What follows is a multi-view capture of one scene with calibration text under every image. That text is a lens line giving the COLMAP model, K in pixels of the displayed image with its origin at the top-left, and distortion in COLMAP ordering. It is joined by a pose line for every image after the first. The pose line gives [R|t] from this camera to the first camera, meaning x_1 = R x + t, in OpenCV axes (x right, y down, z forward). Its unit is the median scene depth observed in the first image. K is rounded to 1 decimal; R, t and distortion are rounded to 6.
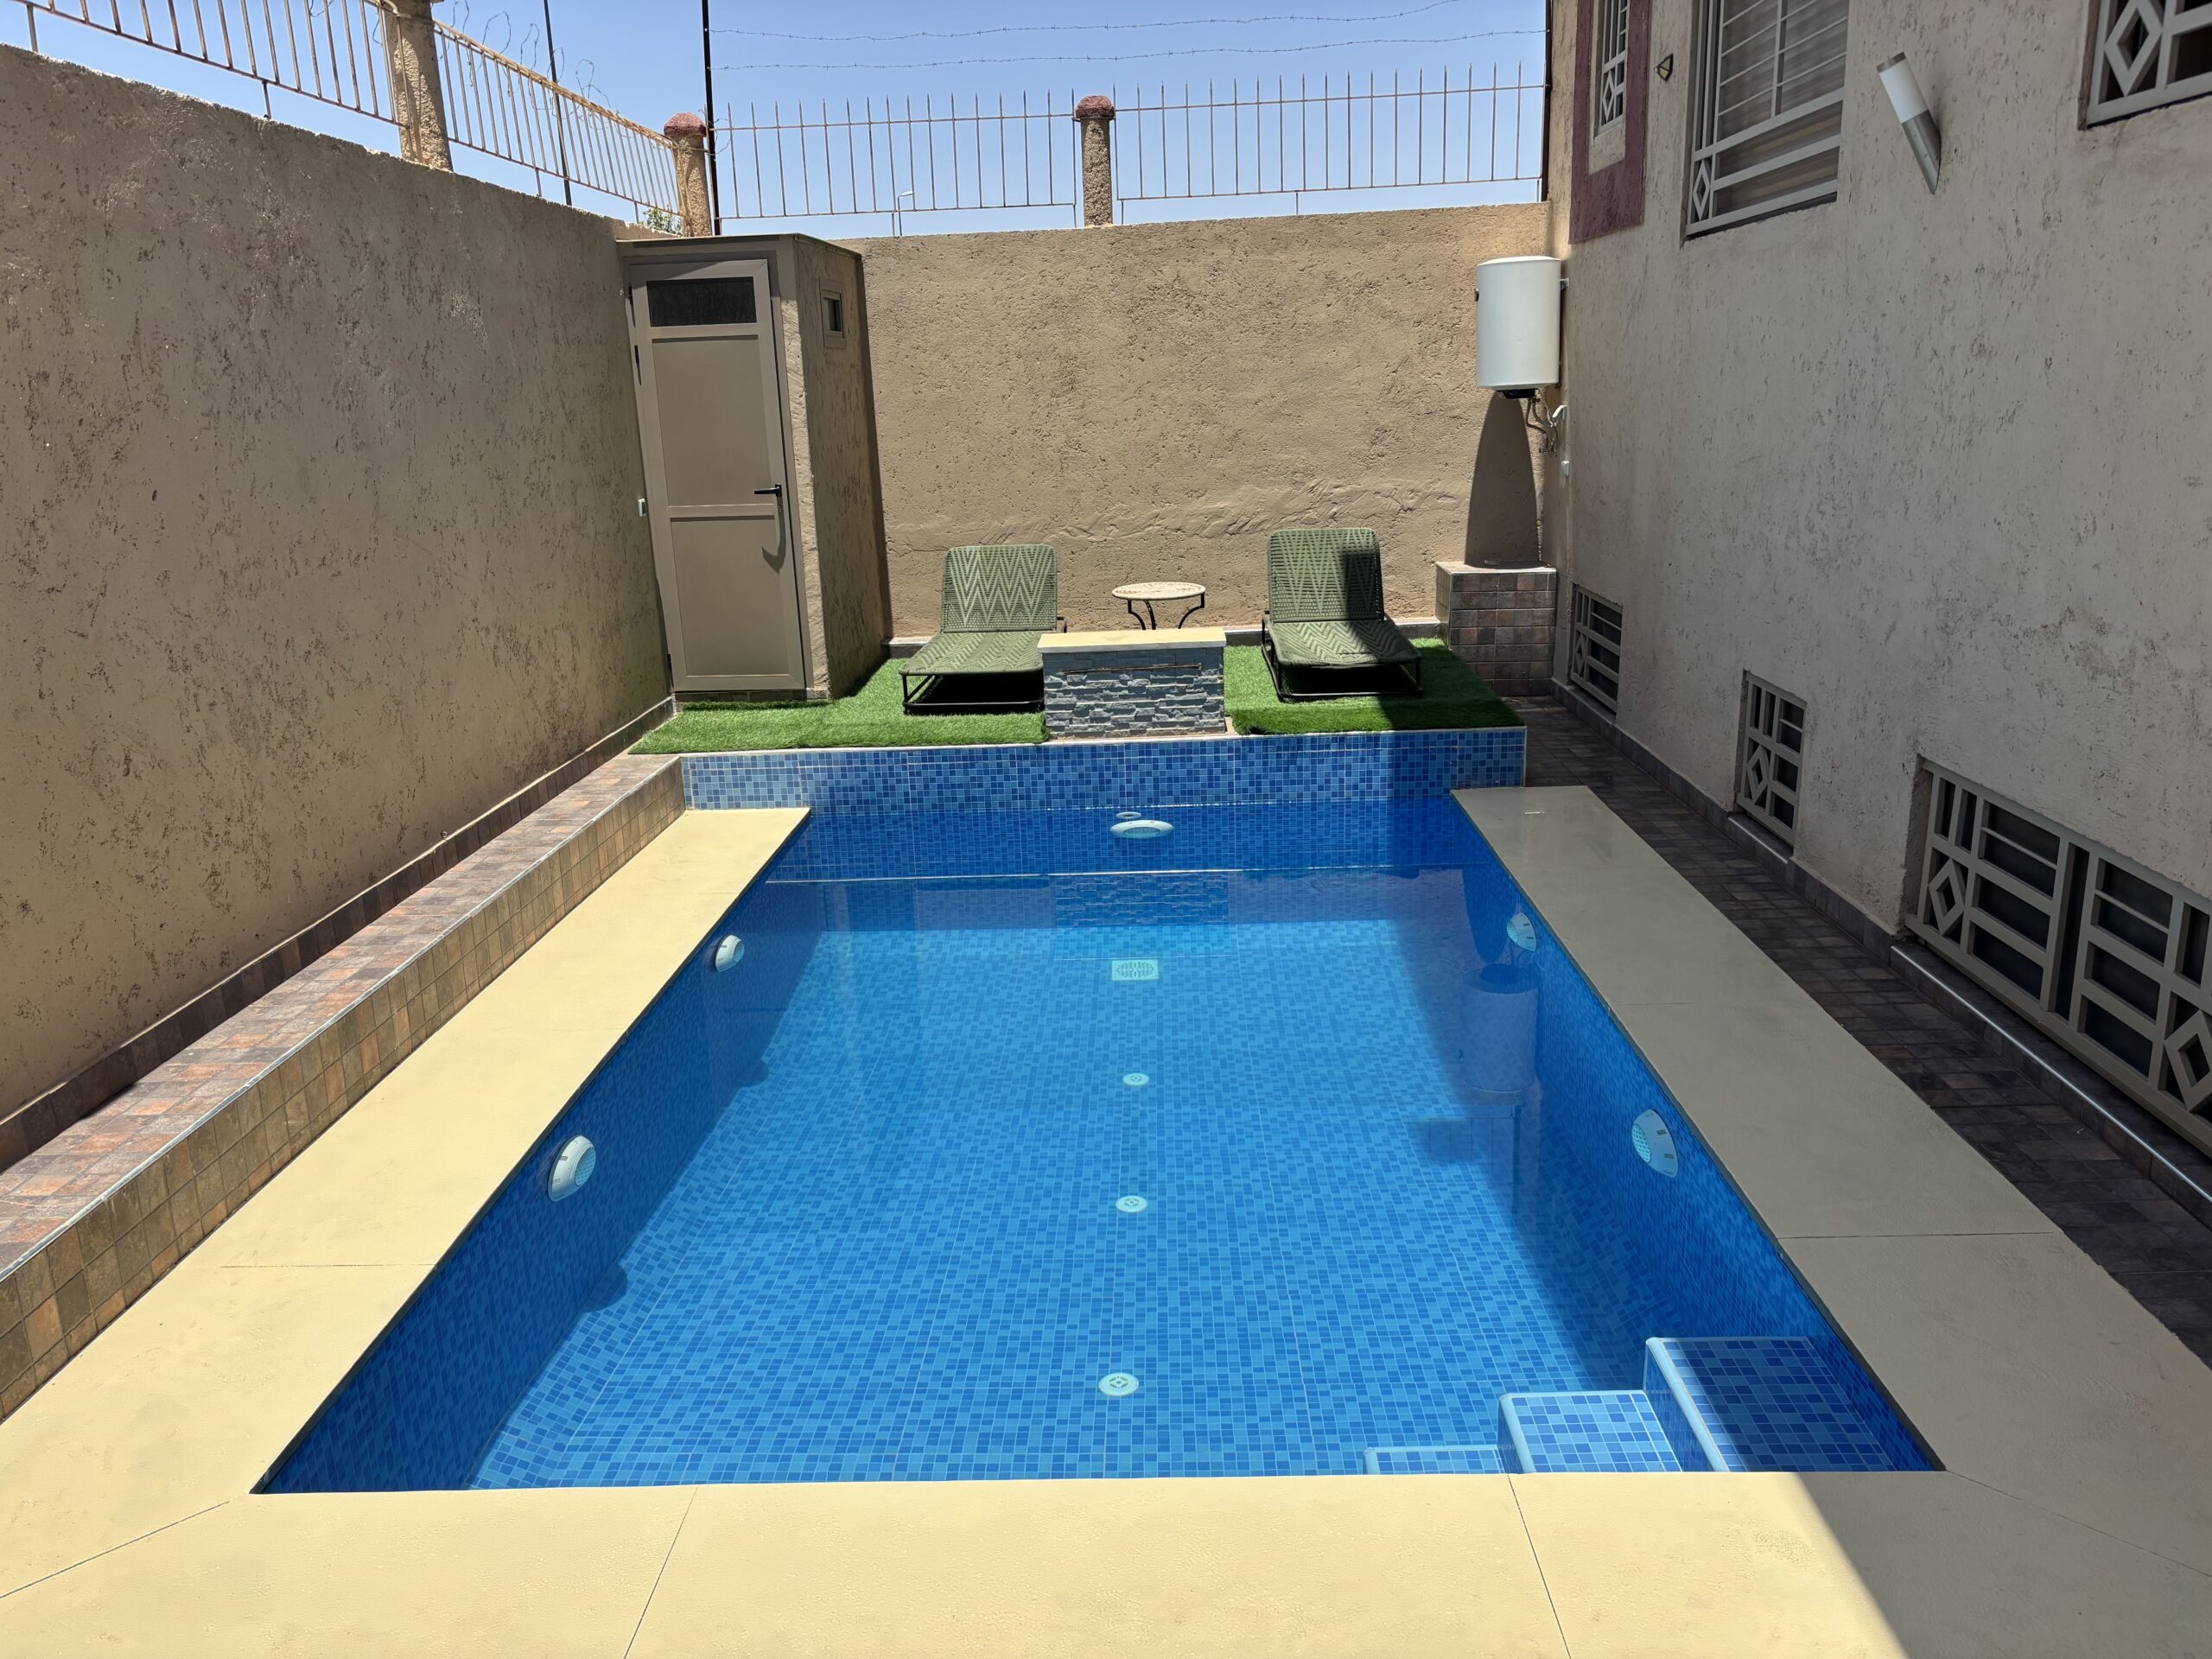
lens RADIAL K [[1654.0, 0, 1102.3], [0, 1654.0, 835.2], [0, 0, 1]] dist [0.046596, -0.084021]
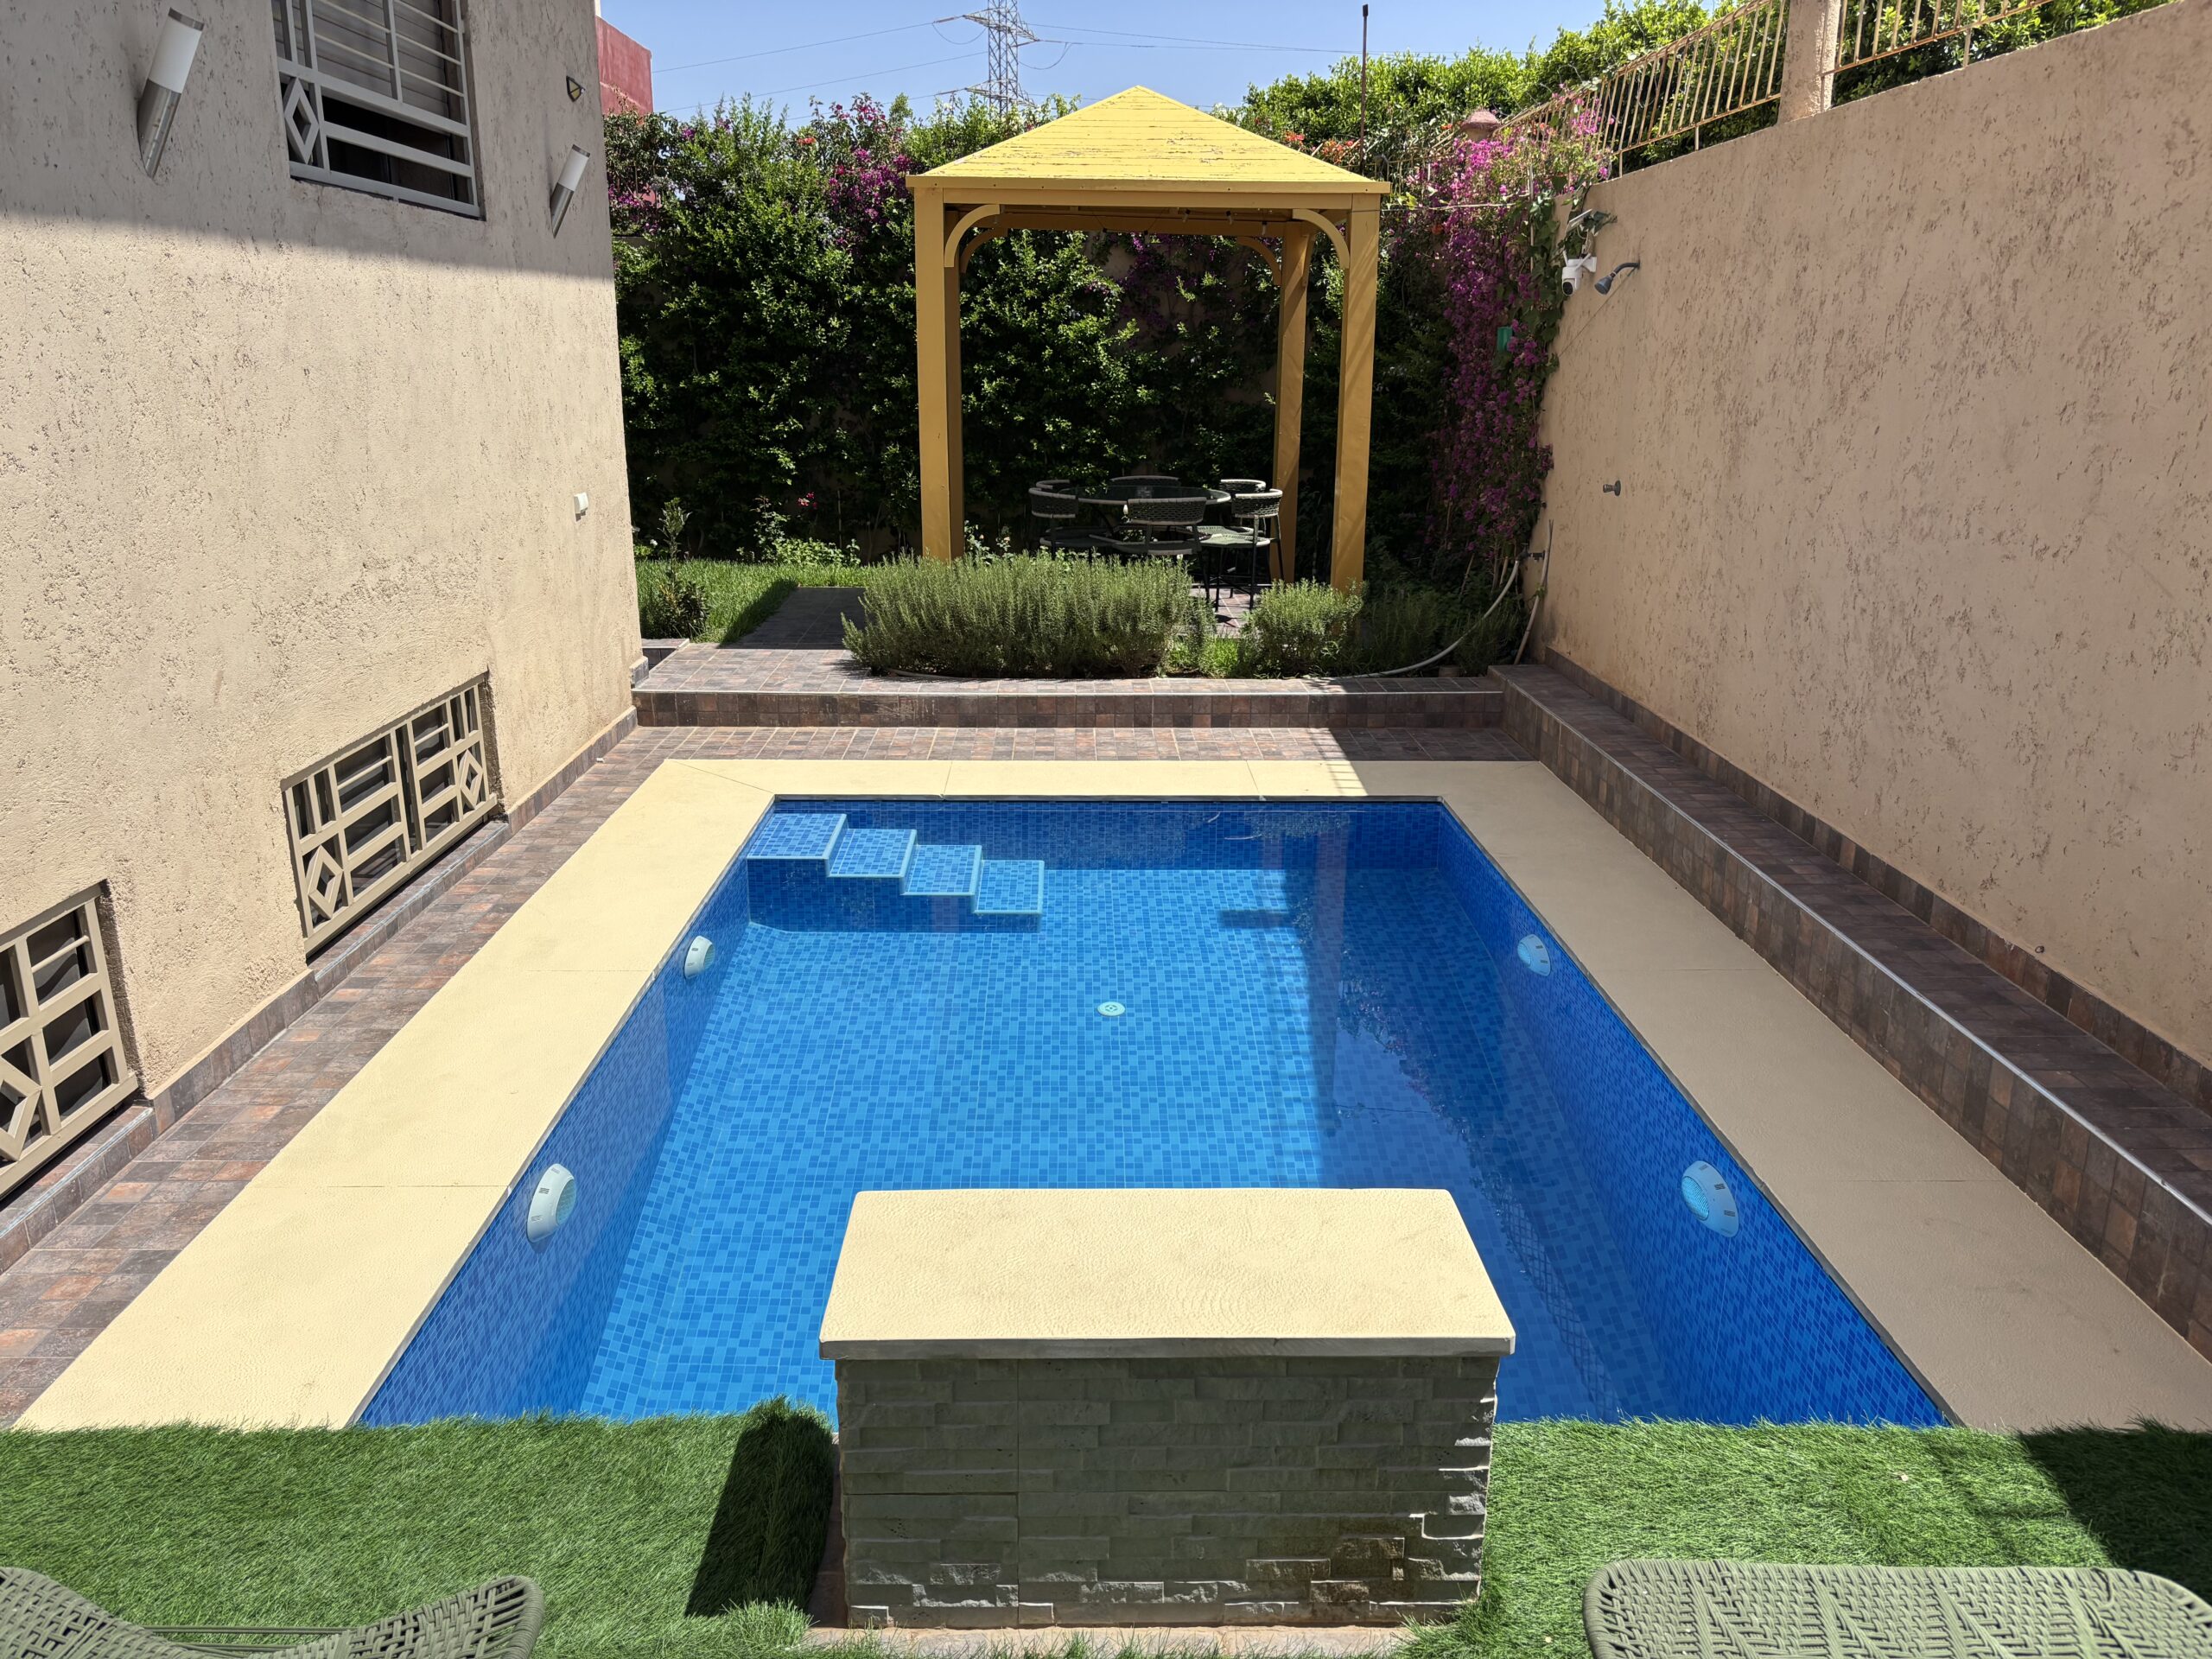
lens RADIAL K [[1654.0, 0, 1102.3], [0, 1654.0, 835.2], [0, 0, 1]] dist [0.046596, -0.084021]
pose [[-0.998199, 0.043865, -0.040918, 0.062956], [0.016179, 0.853712, 0.520494, -0.548151], [0.057764, 0.518895, -0.852884, 1.988886]]
